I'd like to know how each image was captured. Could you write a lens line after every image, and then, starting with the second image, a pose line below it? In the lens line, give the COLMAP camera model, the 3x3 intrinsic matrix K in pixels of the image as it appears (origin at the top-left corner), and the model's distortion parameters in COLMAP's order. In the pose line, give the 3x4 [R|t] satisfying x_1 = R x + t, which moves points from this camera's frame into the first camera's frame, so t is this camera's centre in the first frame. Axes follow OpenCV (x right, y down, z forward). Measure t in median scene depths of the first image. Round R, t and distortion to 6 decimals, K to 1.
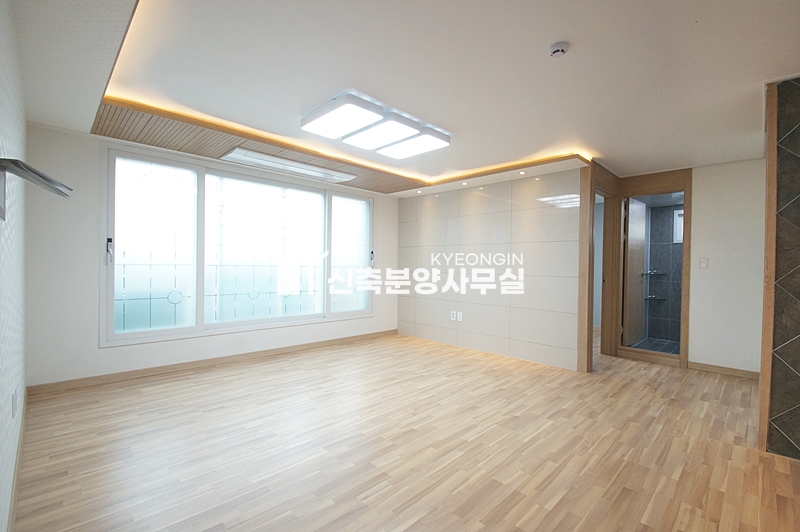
lens RADIAL K [[354.4, 0, 401.3], [0, 354.4, 269.6], [0, 0, 1]] dist [0.004287, -0.011526]
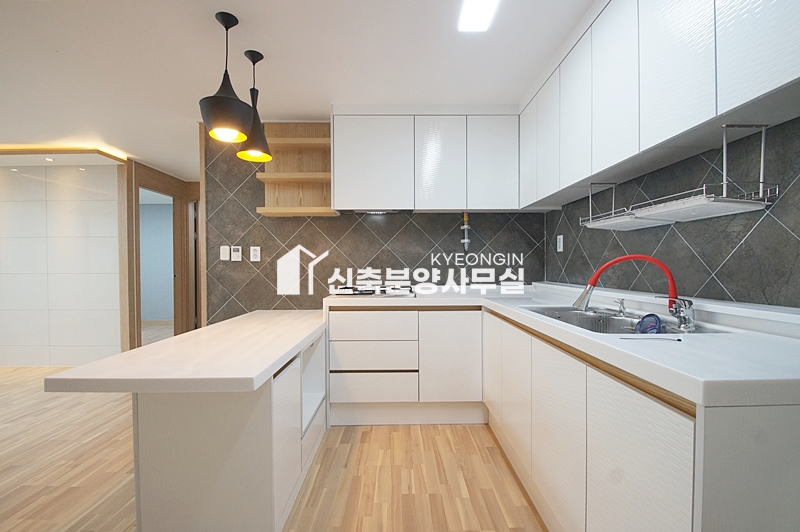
lens RADIAL K [[354.4, 0, 401.3], [0, 354.4, 269.6], [0, 0, 1]] dist [0.004287, -0.011526]
pose [[0.694992, -0.025262, 0.718573, 0.356818], [0.022192, 0.999660, 0.013680, 0.016460], [-0.718675, 0.006439, 0.695317, -0.295097]]
